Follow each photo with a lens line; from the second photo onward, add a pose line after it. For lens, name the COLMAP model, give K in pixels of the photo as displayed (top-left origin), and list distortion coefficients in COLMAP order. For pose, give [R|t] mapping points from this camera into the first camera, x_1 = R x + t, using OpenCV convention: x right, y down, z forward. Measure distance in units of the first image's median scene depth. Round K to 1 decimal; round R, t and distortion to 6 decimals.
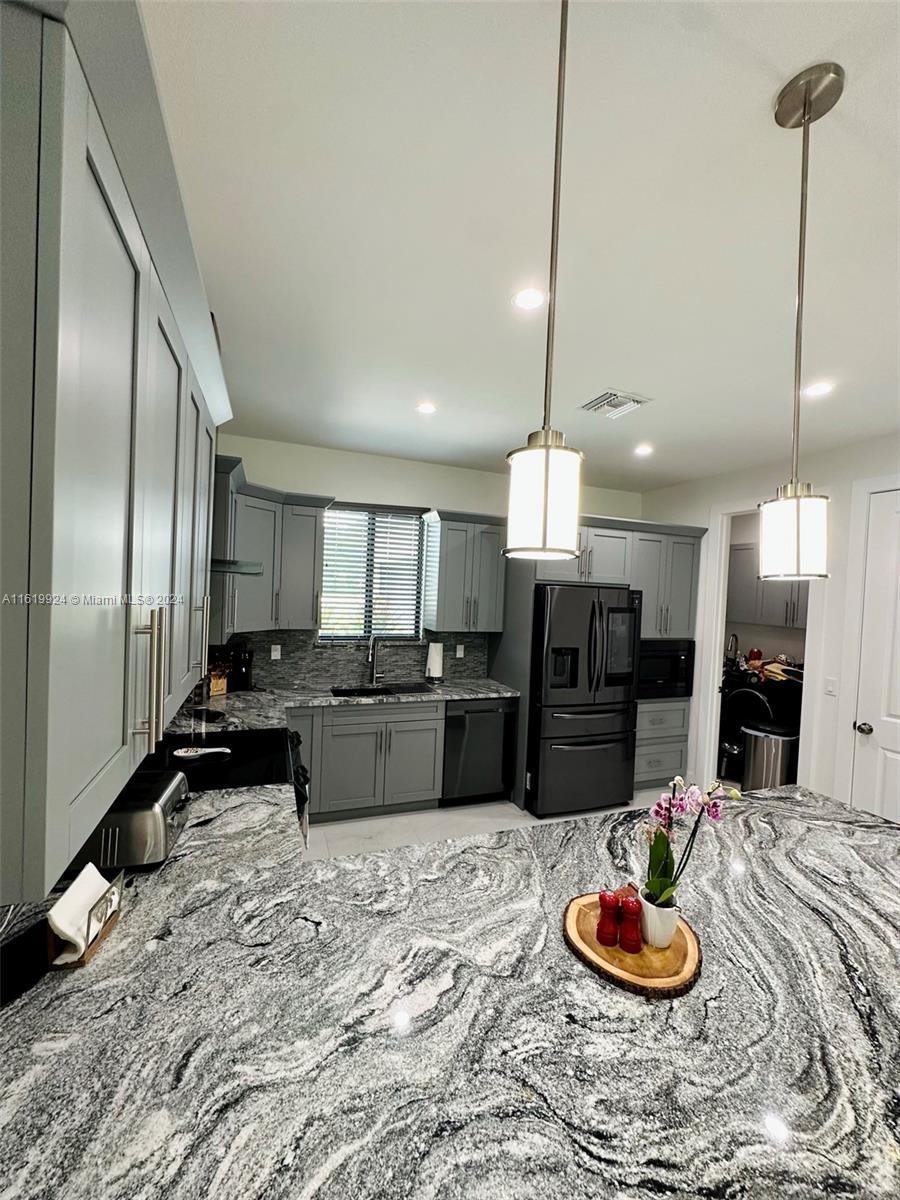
lens RADIAL K [[477.7, 0, 449.2], [0, 477.7, 600.7], [0, 0, 1]] dist [-0.003211, -0.000110]
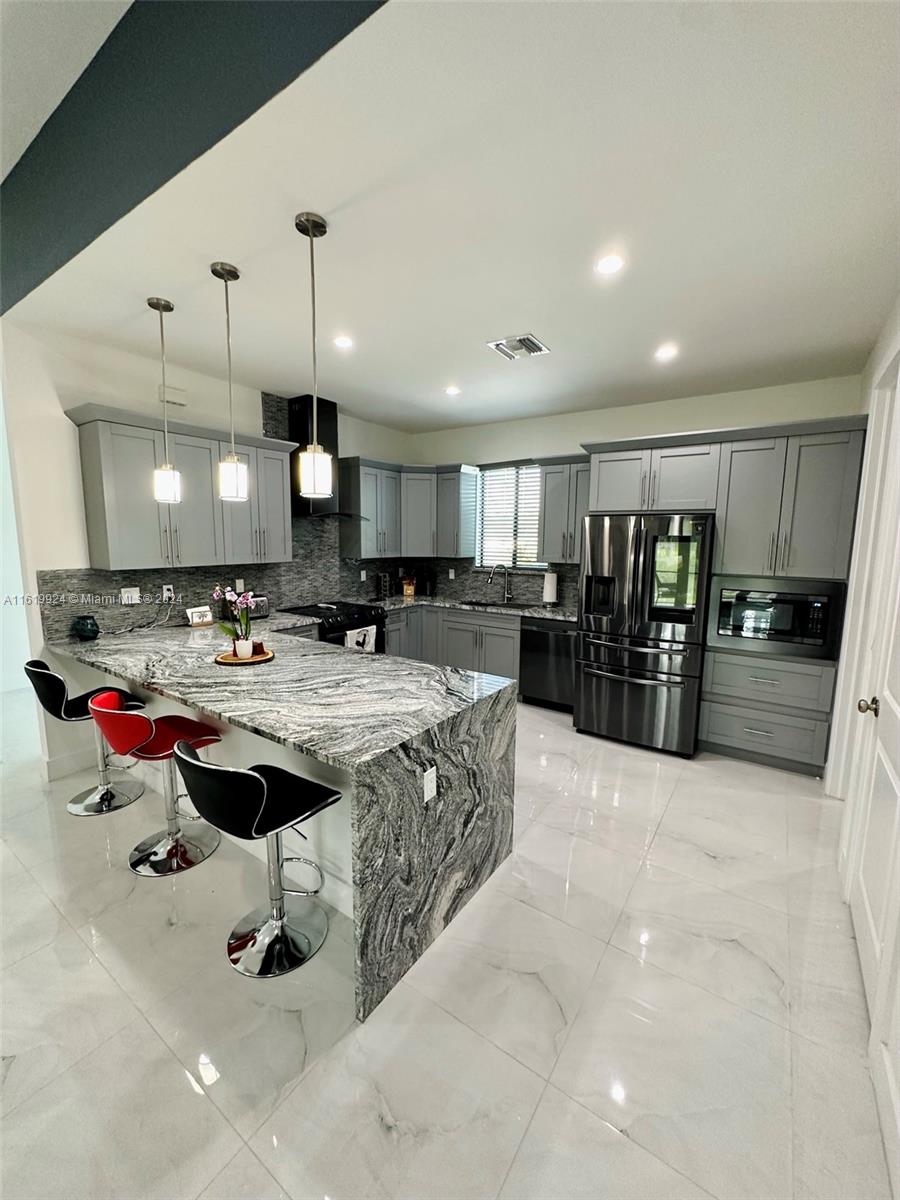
lens RADIAL K [[477.7, 0, 449.0], [0, 477.7, 597.8], [0, 0, 1]] dist [-0.003211, -0.000110]
pose [[0.570846, 0.072036, -0.817891, 1.231913], [-0.007545, 0.996562, 0.082506, 0.085143], [0.821023, -0.040927, 0.569427, 0.203735]]
